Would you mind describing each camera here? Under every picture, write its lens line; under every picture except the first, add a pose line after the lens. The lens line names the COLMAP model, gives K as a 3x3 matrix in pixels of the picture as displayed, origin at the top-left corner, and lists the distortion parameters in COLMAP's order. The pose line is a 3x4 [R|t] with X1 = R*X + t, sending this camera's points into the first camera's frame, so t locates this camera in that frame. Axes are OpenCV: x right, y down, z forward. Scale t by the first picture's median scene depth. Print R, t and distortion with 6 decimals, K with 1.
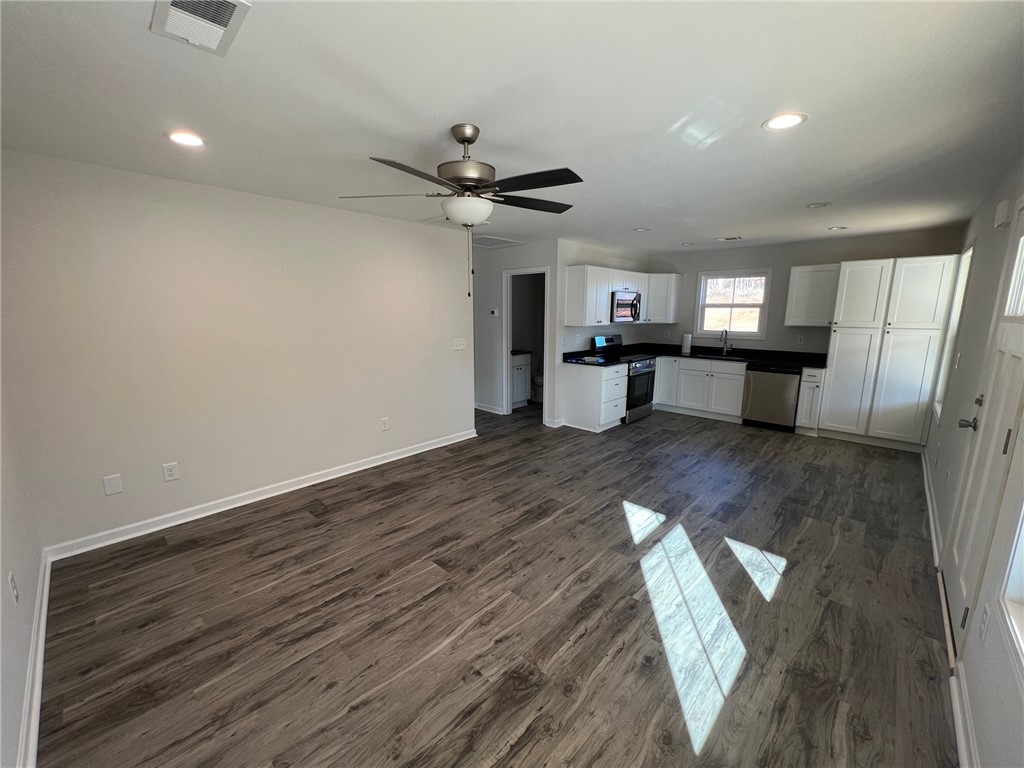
lens RADIAL K [[407.7, 0, 513.2], [0, 407.7, 385.4], [0, 0, 1]] dist [-0.002096, 0.000219]
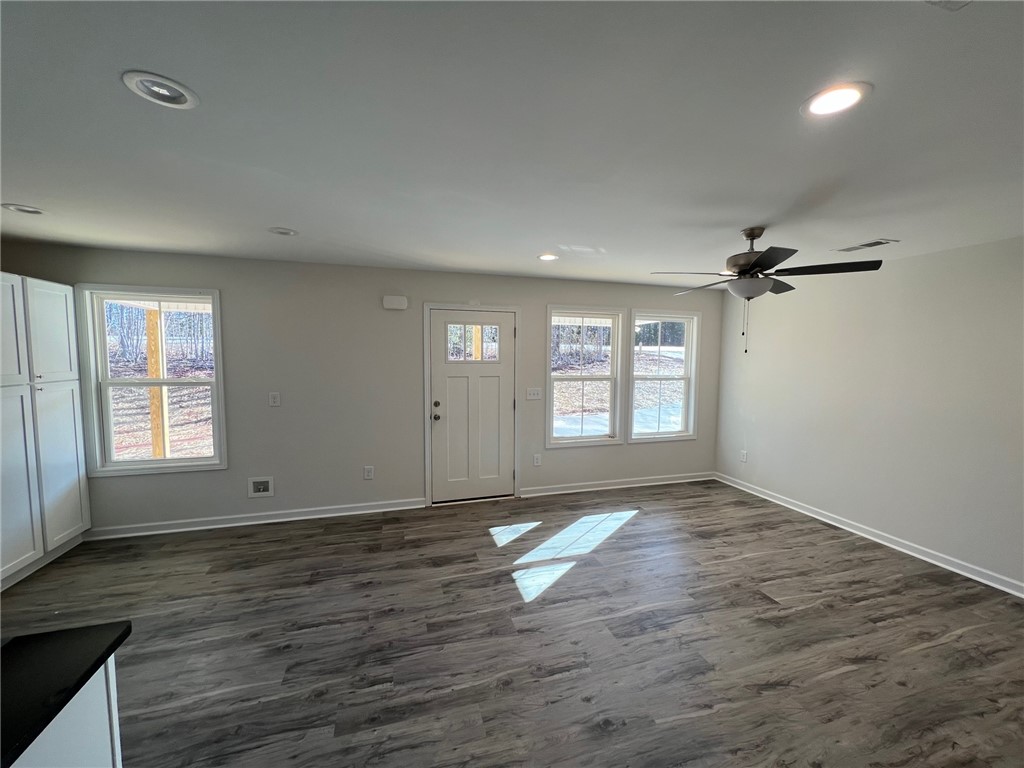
lens RADIAL K [[407.7, 0, 512.9], [0, 407.7, 384.7], [0, 0, 1]] dist [-0.002096, 0.000219]
pose [[-0.868525, -0.046644, 0.493446, -0.058390], [0.079882, 0.969374, 0.232234, -0.253054], [-0.489166, 0.241118, -0.838200, 1.302463]]
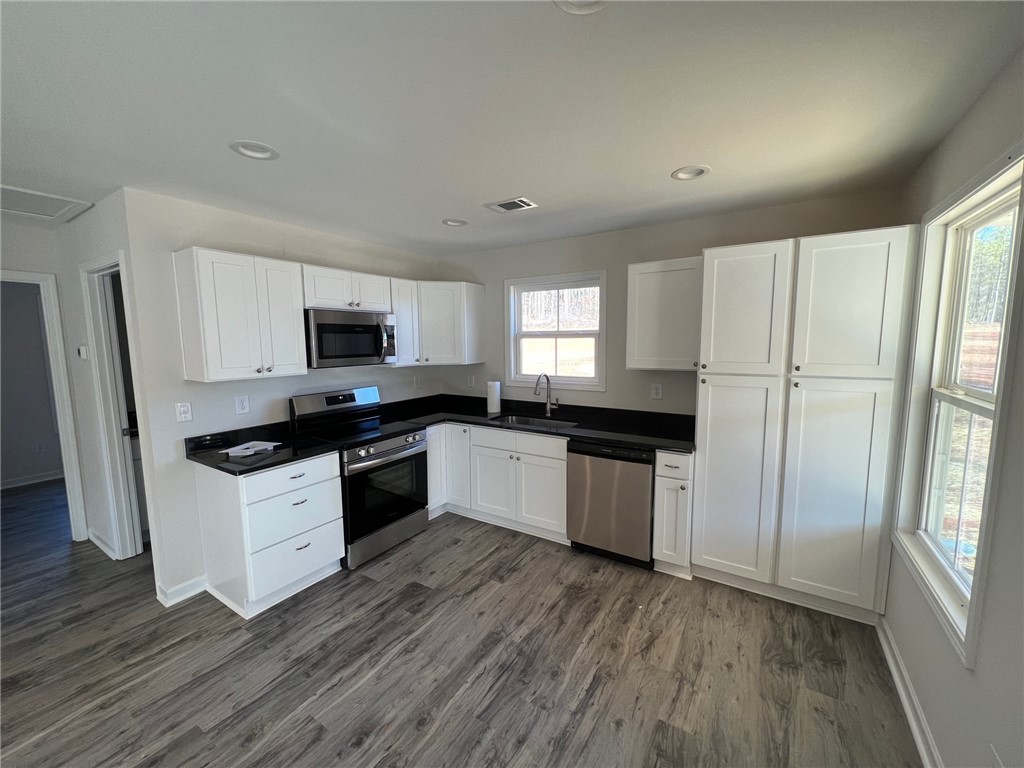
lens RADIAL K [[407.7, 0, 513.3], [0, 407.7, 385.2], [0, 0, 1]] dist [-0.002096, 0.000219]
pose [[0.982192, -0.030599, 0.185369, 0.541542], [0.044062, 0.996647, -0.068950, -0.122785], [-0.182638, 0.075890, 0.980247, 0.637121]]
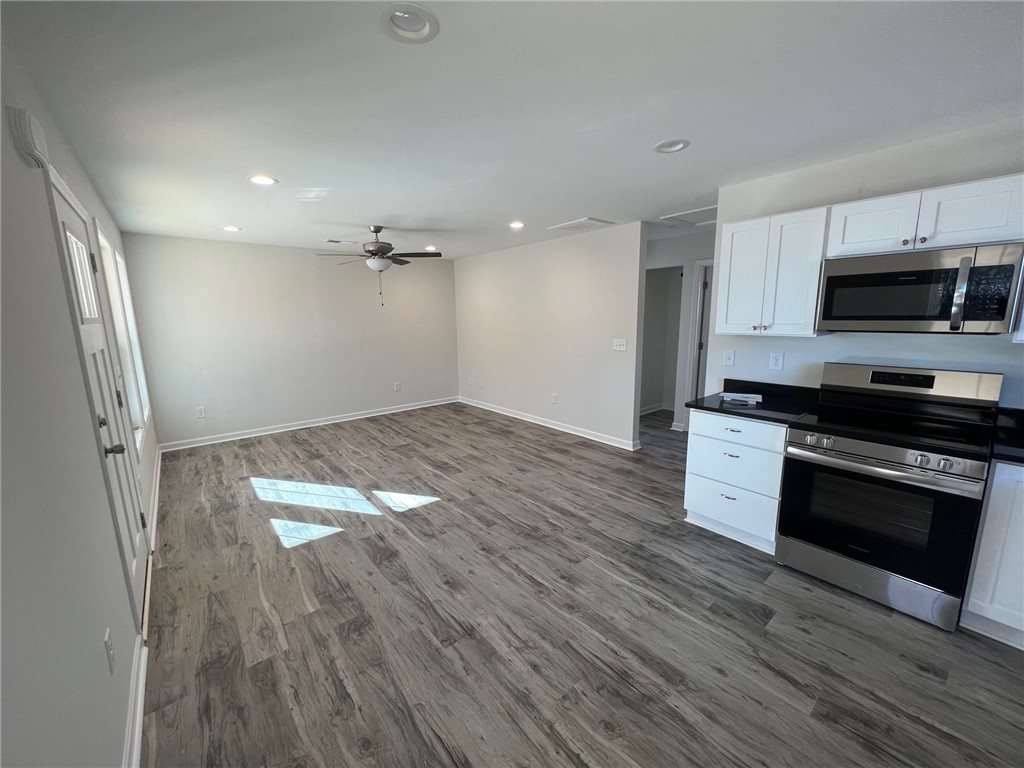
lens RADIAL K [[407.7, 0, 512.8], [0, 407.7, 384.6], [0, 0, 1]] dist [-0.002096, 0.000219]
pose [[-0.123139, 0.170705, -0.977597, 0.989201], [-0.166057, 0.967661, 0.189887, -0.176859], [0.978398, 0.185719, -0.090810, 1.009430]]
